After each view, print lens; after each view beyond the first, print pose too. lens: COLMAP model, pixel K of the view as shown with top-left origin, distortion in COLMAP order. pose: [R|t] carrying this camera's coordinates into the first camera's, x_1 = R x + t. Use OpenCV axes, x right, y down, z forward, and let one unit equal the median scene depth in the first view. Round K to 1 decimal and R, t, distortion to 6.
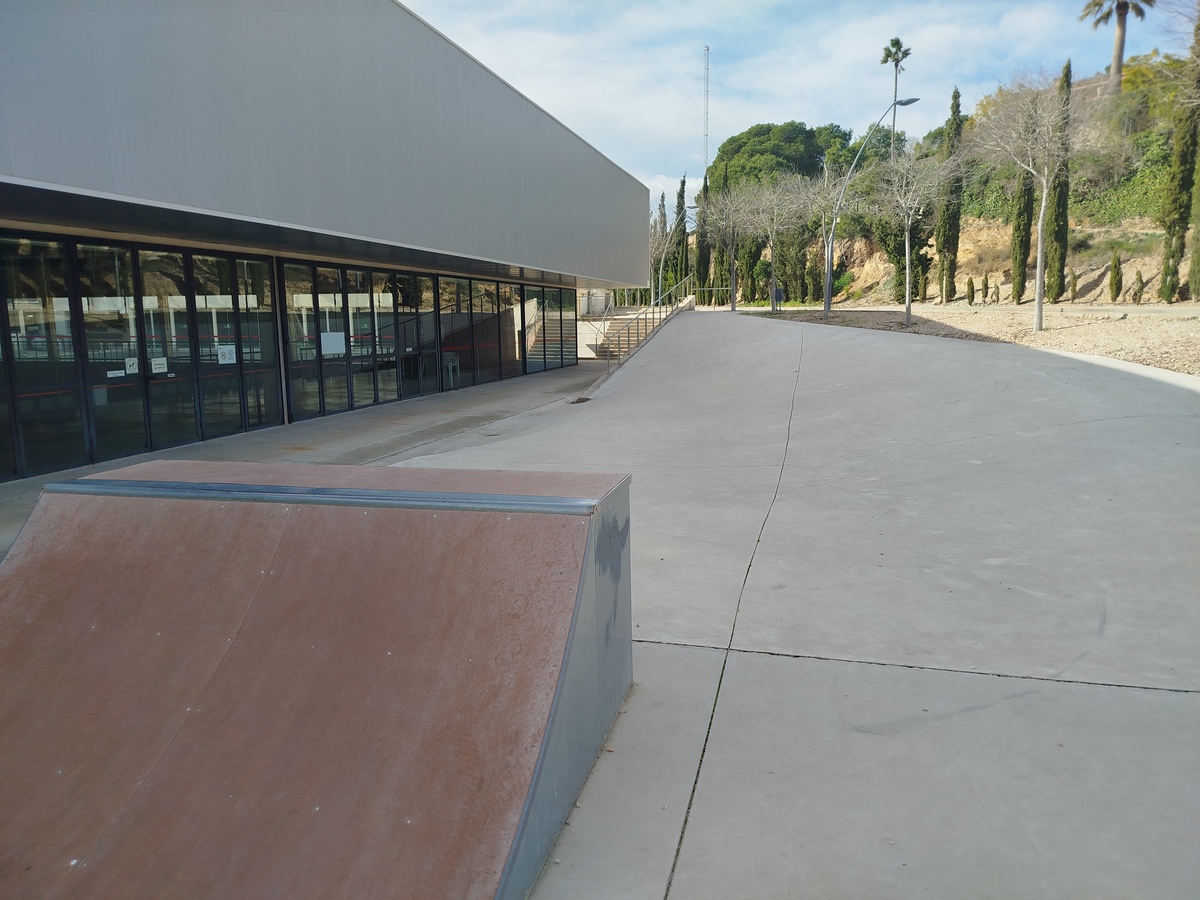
lens RADIAL K [[832.0, 0, 600.0], [0, 832.0, 450.0], [0, 0, 1]] dist [0.022169, -0.002099]
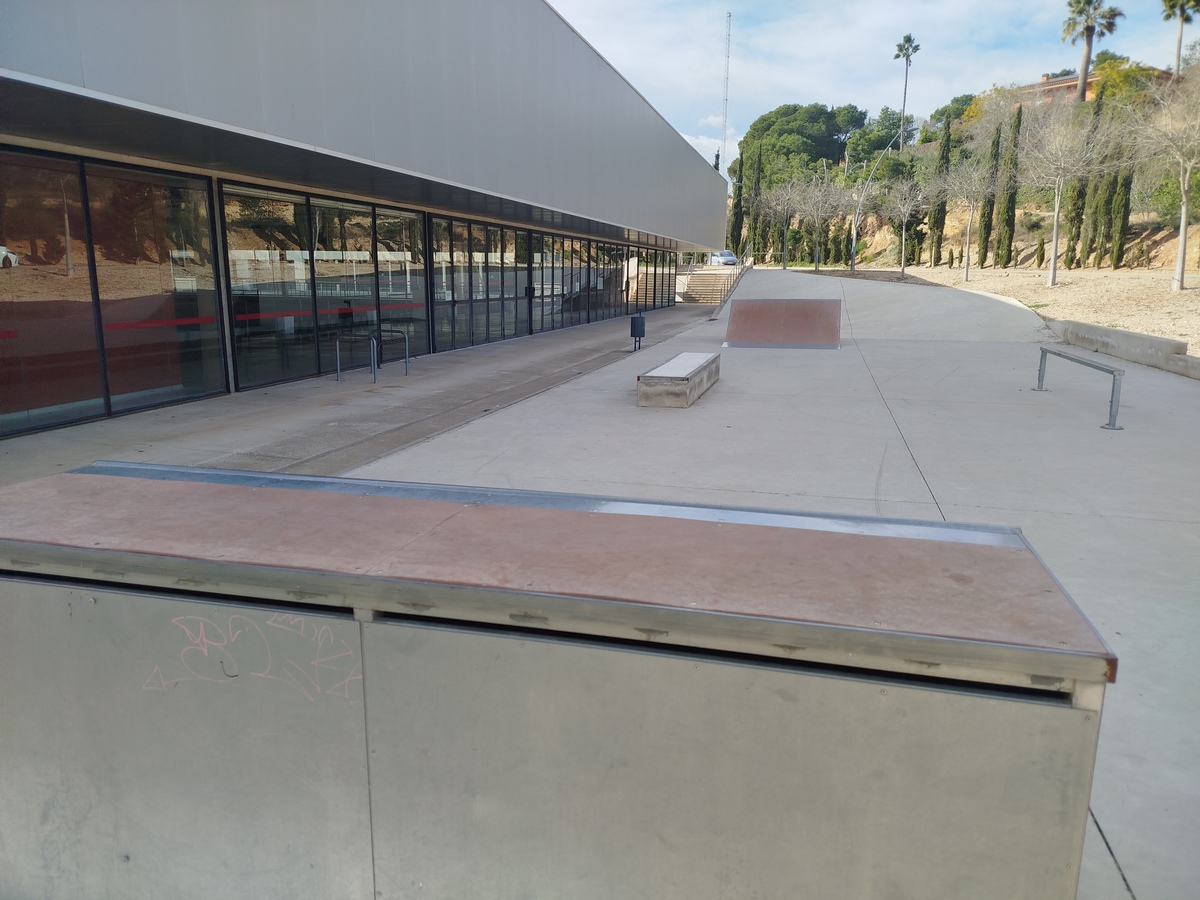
lens RADIAL K [[832.0, 0, 600.0], [0, 832.0, 450.0], [0, 0, 1]] dist [0.022169, -0.002099]
pose [[0.999813, 0.019317, 0.000676, -0.123322], [-0.019327, 0.998543, 0.050375, 0.062990], [0.000299, -0.050378, 0.998730, -0.366314]]
